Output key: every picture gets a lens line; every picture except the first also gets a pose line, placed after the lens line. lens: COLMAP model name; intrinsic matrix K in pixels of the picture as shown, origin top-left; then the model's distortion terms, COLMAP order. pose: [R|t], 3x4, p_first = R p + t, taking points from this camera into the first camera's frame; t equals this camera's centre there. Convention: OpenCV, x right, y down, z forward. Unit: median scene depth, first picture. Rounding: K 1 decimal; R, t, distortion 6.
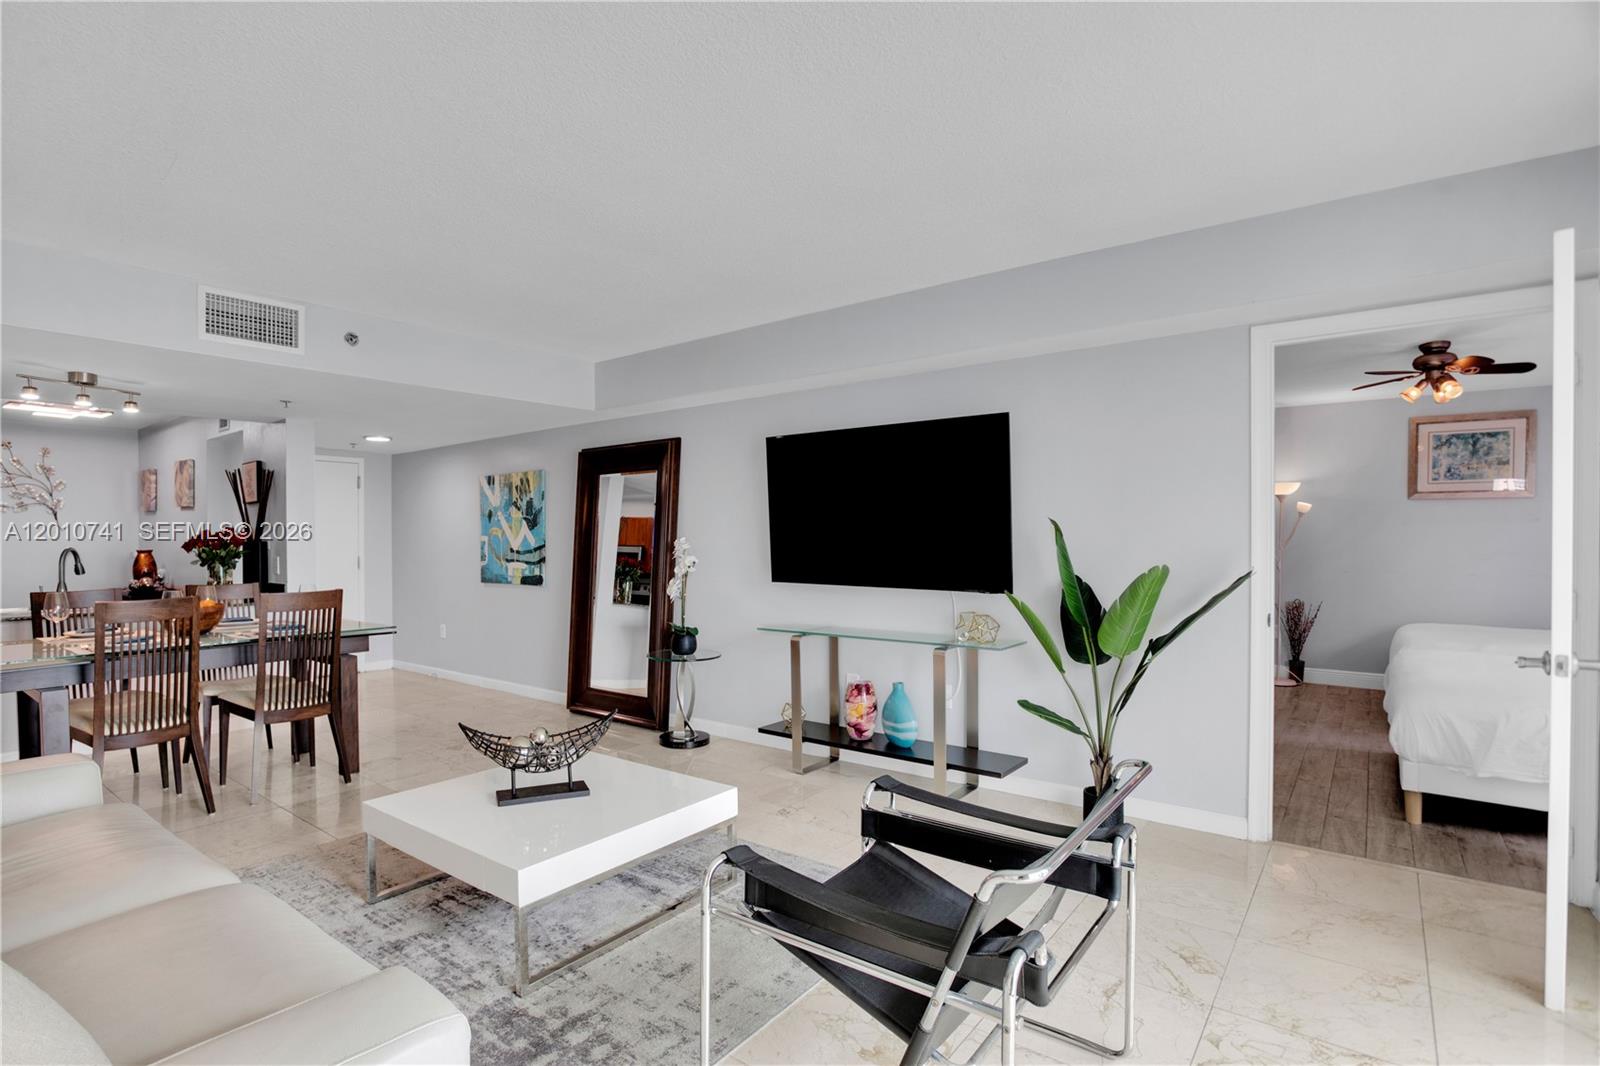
lens RADIAL K [[750.4, 0, 696.8], [0, 750.4, 557.9], [0, 0, 1]] dist [-0.033887, -0.000031]
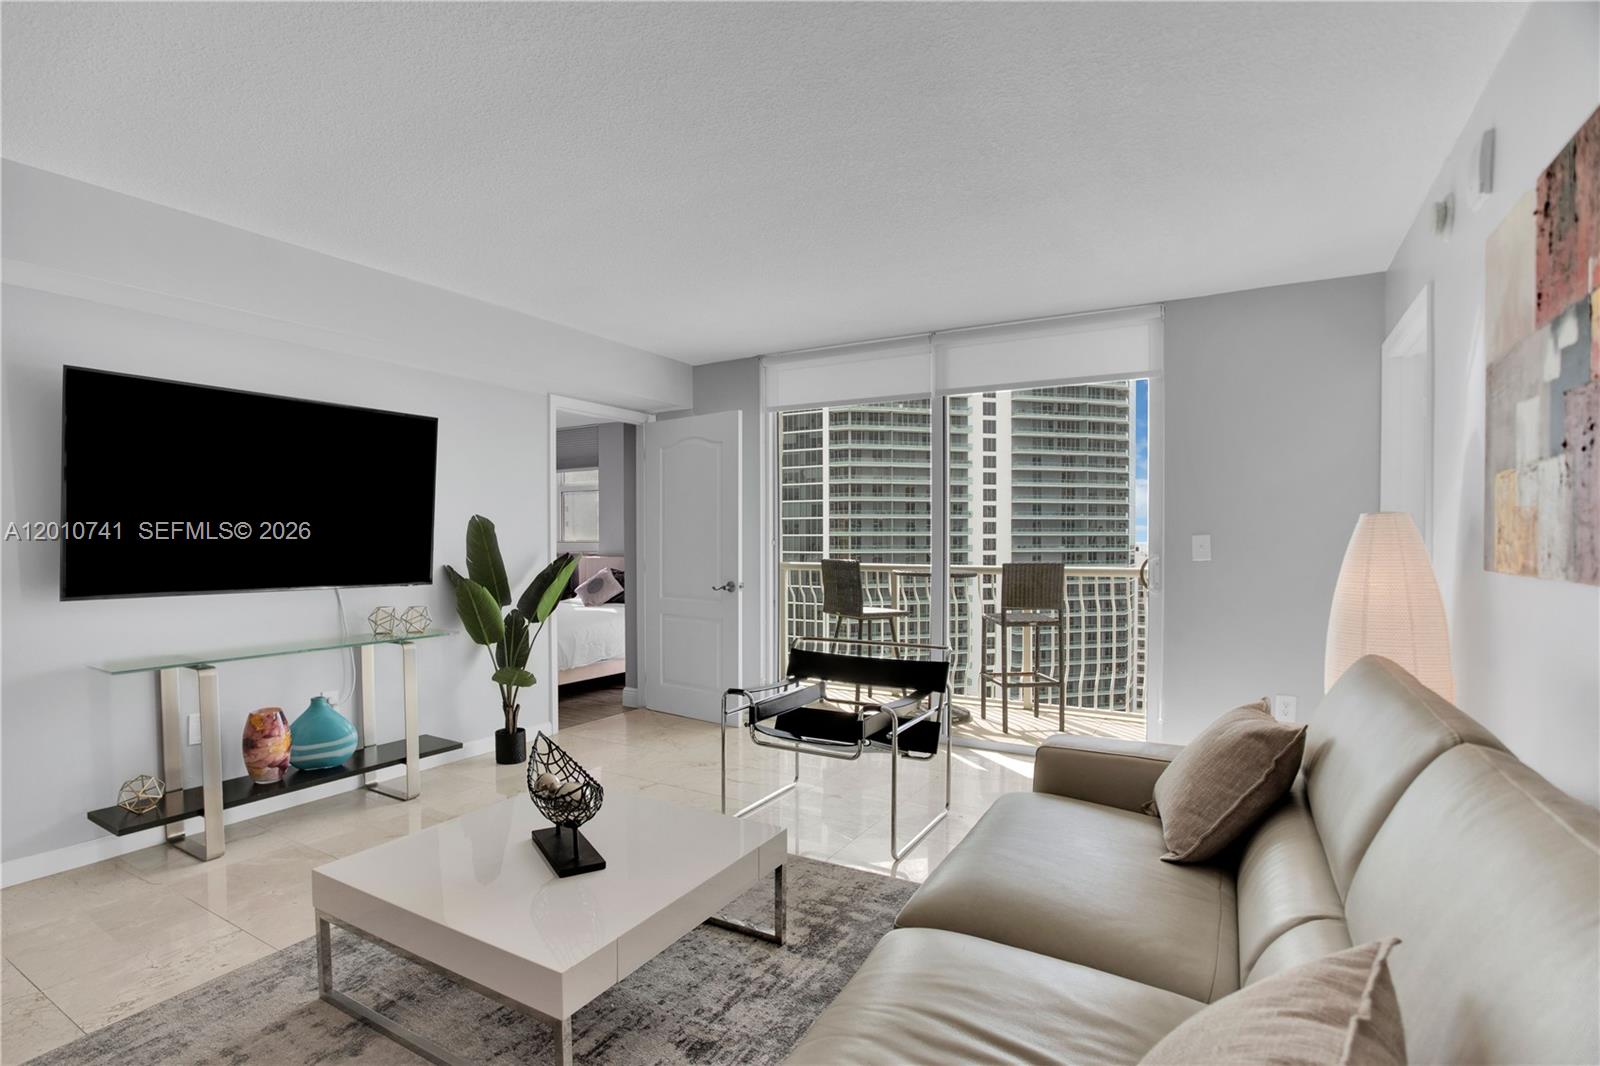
lens RADIAL K [[750.4, 0, 820.9], [0, 750.4, 540.1], [0, 0, 1]] dist [-0.033887, -0.000031]
pose [[-0.174534, 0.001483, 0.984650, -0.741782], [0.023657, 0.999717, 0.002687, -0.004680], [-0.984367, 0.023763, -0.174520, 0.623864]]
